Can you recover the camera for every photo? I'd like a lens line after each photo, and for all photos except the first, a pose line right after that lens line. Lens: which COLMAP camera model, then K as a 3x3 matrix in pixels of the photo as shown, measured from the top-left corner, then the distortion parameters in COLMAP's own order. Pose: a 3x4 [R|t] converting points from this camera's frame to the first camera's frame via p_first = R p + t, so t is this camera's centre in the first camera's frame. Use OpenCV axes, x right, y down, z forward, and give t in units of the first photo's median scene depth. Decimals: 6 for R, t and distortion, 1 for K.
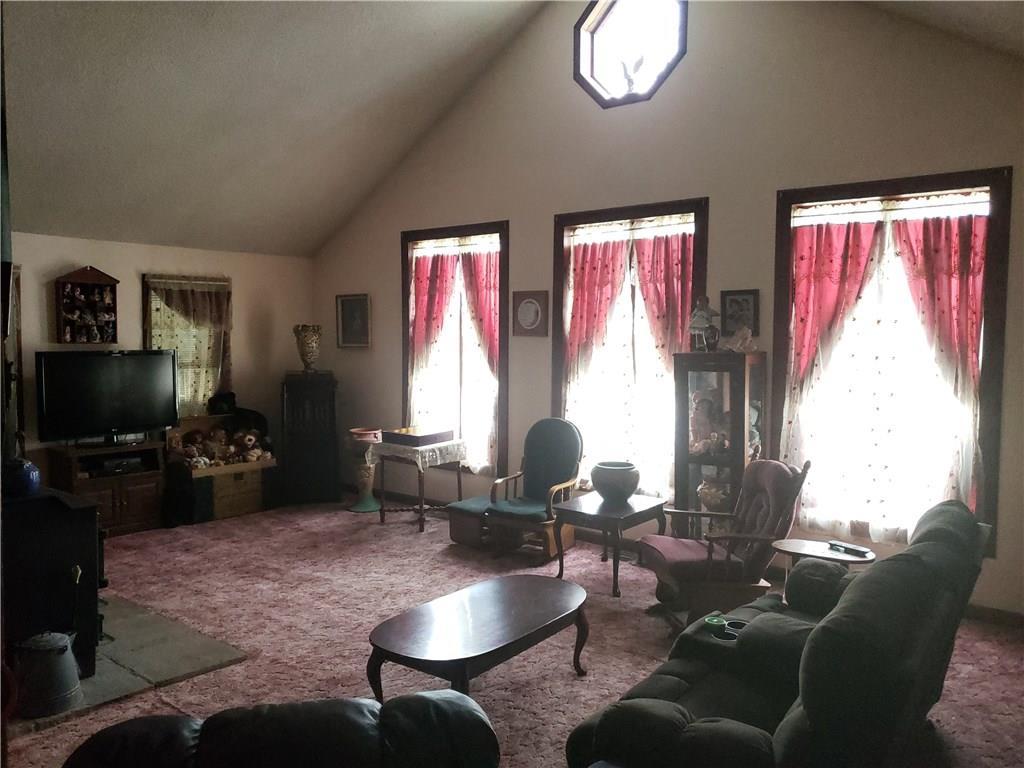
lens RADIAL K [[798.0, 0, 506.8], [0, 798.0, 384.4], [0, 0, 1]] dist [0.003763, -0.003932]
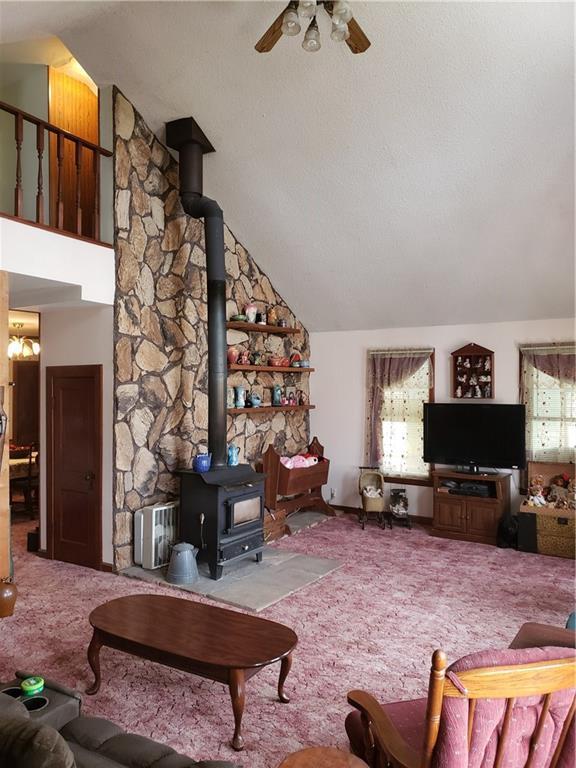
lens RADIAL K [[598.5, 0, 284.6], [0, 598.5, 383.3], [0, 0, 1]] dist [0.003763, -0.003932]
pose [[0.093228, -0.014887, -0.995533, 0.531734], [-0.064874, 0.997673, -0.020995, -0.037272], [0.993529, 0.066541, 0.092045, 0.630300]]
